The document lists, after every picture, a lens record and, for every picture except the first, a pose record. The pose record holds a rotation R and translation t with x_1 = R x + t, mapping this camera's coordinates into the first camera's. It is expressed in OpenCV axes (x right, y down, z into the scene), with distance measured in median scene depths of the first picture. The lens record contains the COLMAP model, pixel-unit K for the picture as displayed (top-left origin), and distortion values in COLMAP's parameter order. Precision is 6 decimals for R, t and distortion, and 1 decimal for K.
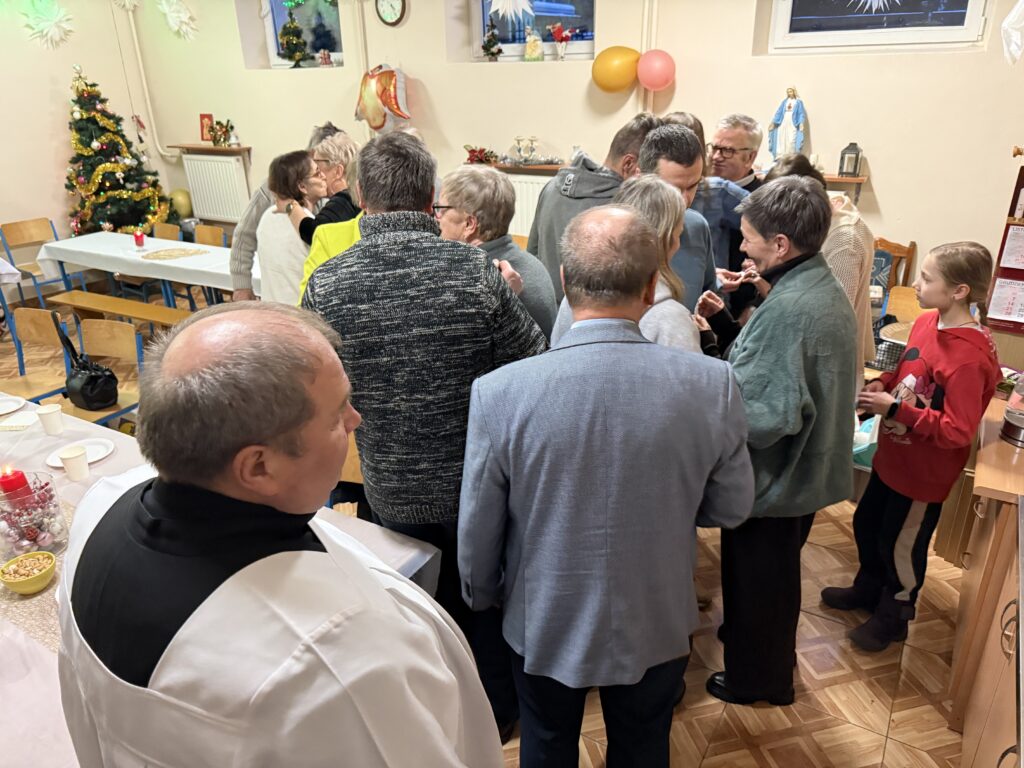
lens RADIAL K [[717.3, 0, 530.7], [0, 717.3, 384.6], [0, 0, 1]] dist [0.043919, -0.059494]
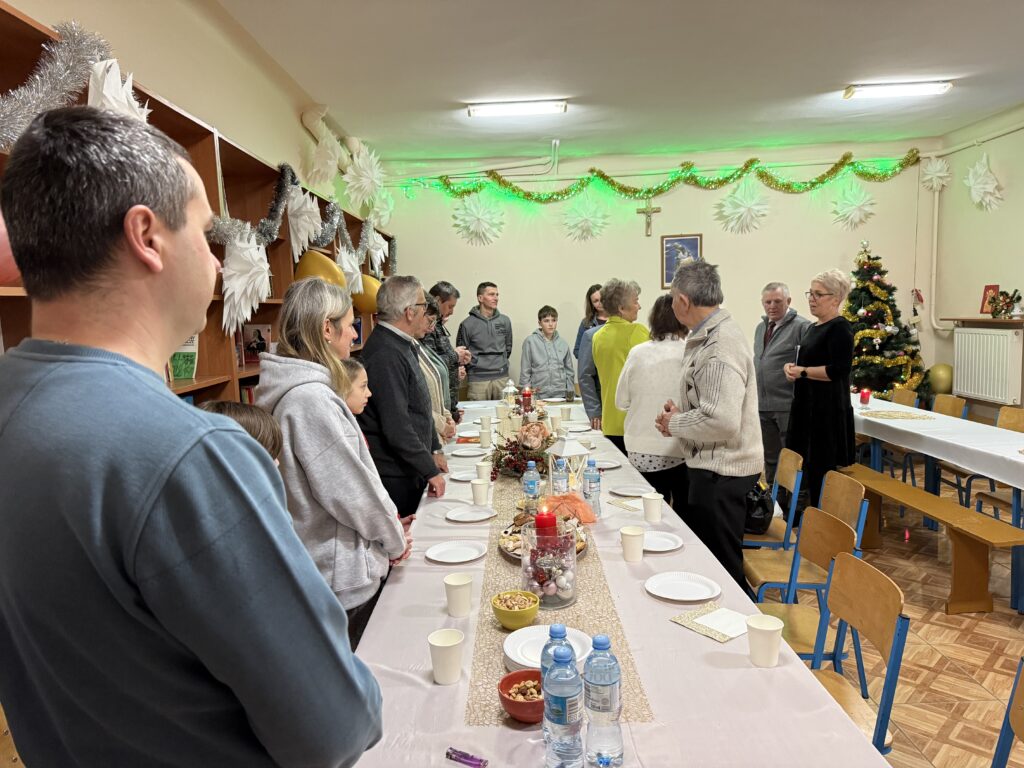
lens RADIAL K [[717.3, 0, 517.5], [0, 717.3, 391.8], [0, 0, 1]] dist [0.043919, -0.059494]
pose [[0.507604, 0.092542, -0.856606, 0.038179], [-0.316496, 0.944734, -0.085485, 0.017631], [0.801354, 0.314505, 0.508840, 0.114063]]
